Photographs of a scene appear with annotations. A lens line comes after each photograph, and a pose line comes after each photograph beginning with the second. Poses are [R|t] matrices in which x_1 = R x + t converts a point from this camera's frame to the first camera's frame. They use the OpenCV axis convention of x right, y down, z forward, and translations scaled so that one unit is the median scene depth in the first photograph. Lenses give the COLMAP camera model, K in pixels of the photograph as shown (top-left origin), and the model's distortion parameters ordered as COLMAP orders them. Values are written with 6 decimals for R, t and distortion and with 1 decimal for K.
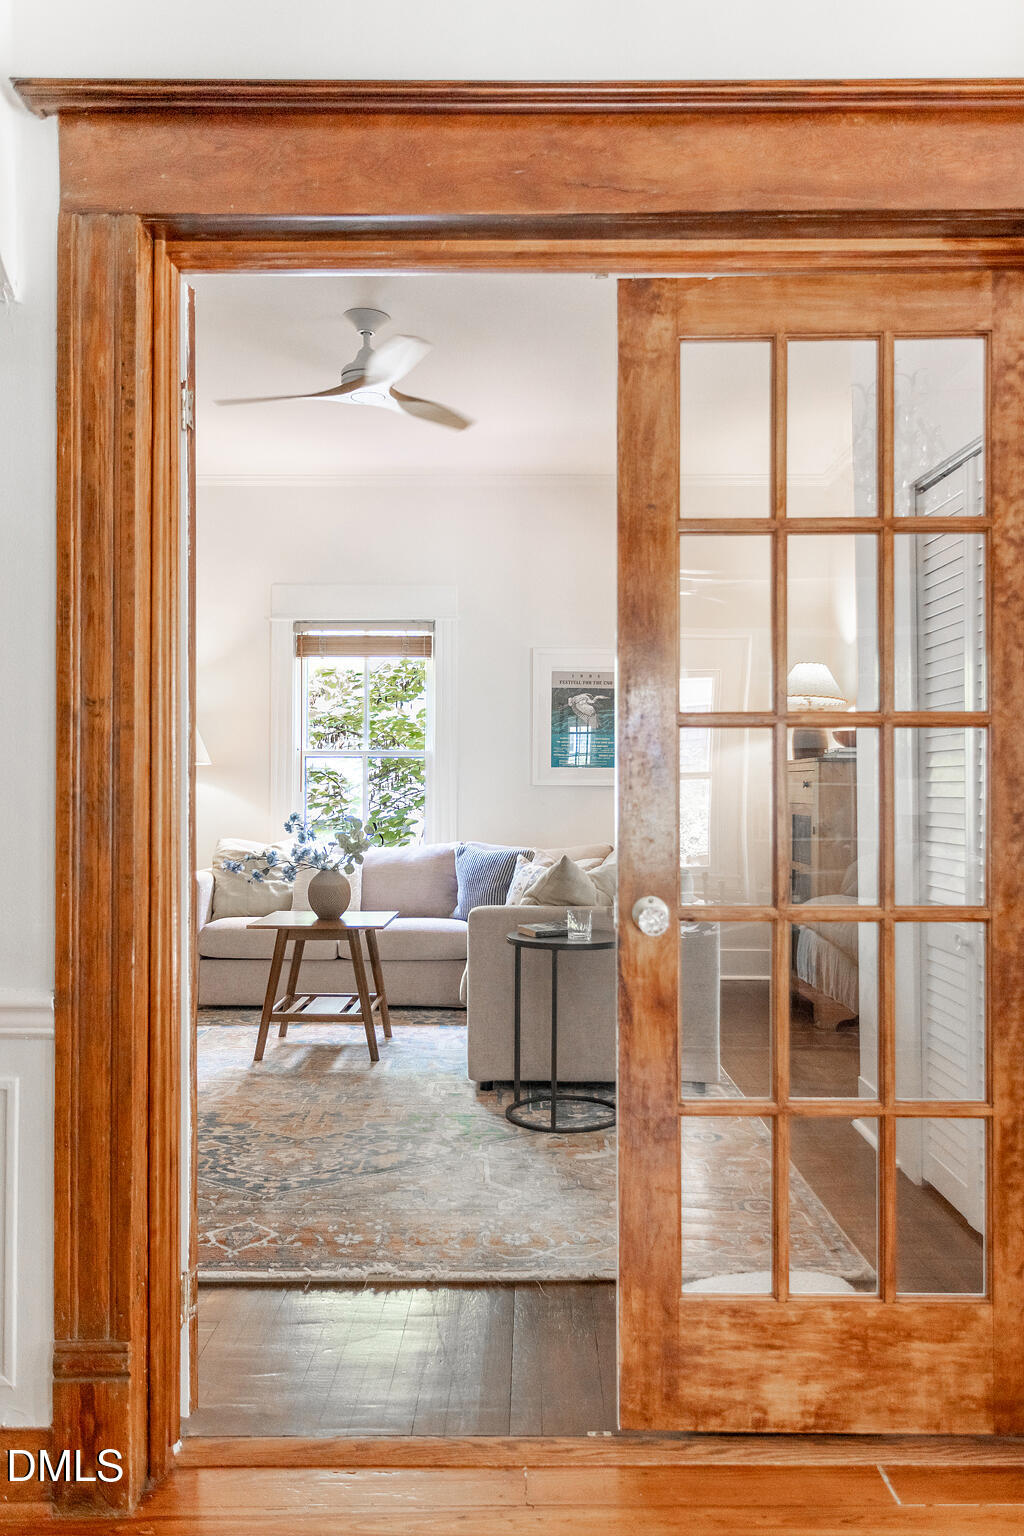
lens RADIAL K [[1157.6, 0, 512.6], [0, 1157.6, 772.4], [0, 0, 1]] dist [-0.000154, 0.001214]
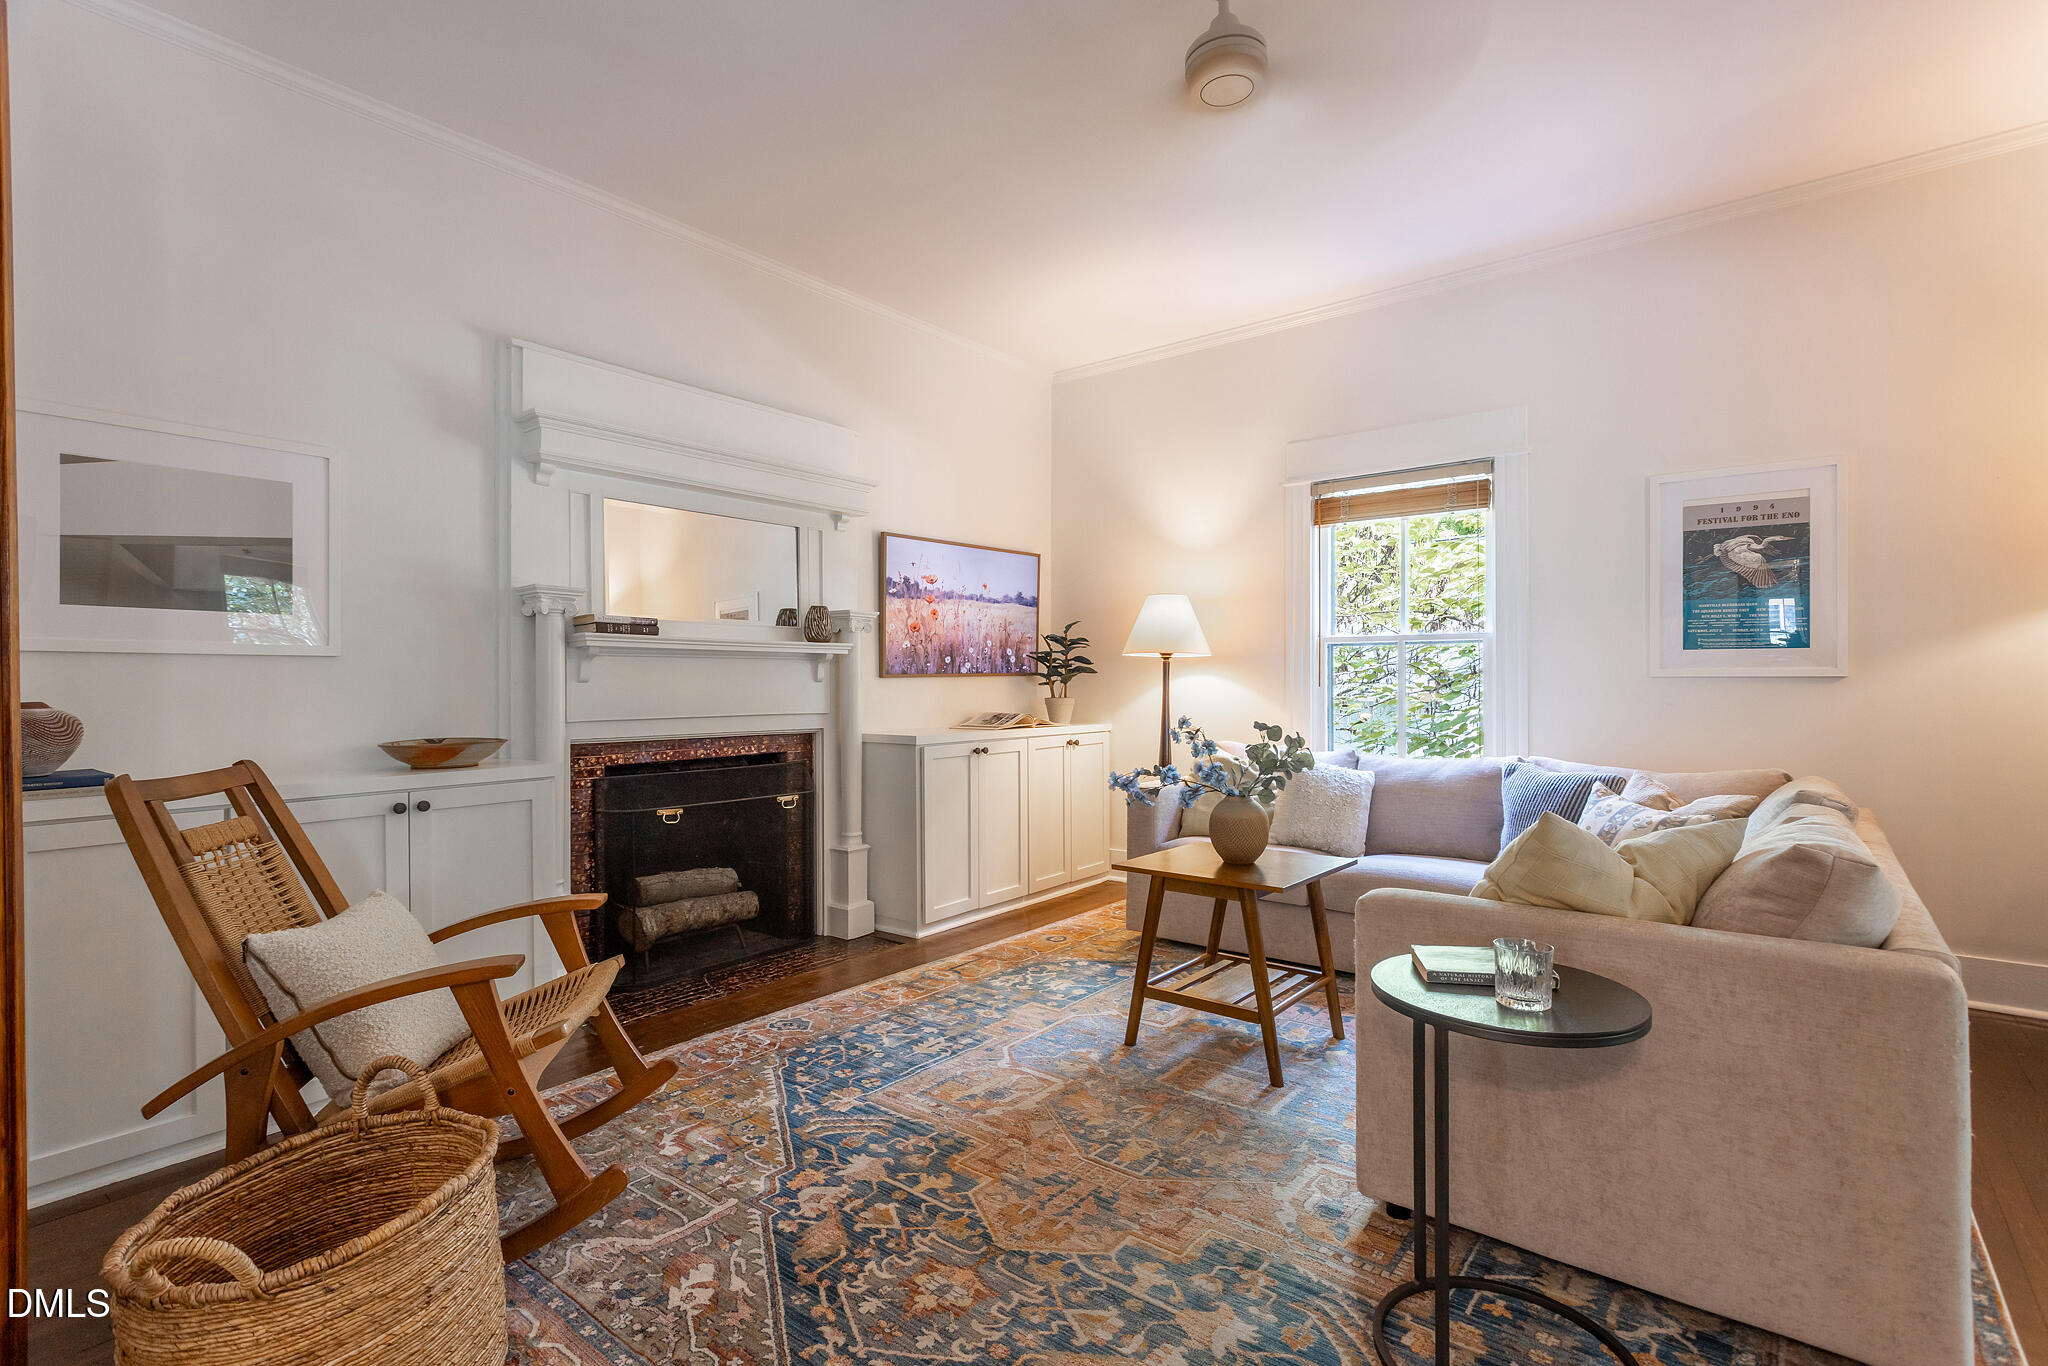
lens RADIAL K [[964.2, 0, 1020.8], [0, 964.2, 679.4], [0, 0, 1]] dist [-0.000396, 0.000435]
pose [[0.784840, -0.005827, -0.619671, 0.085900], [0.012682, 0.999897, 0.006660, 0.004635], [0.619568, -0.013086, 0.784834, 0.350873]]
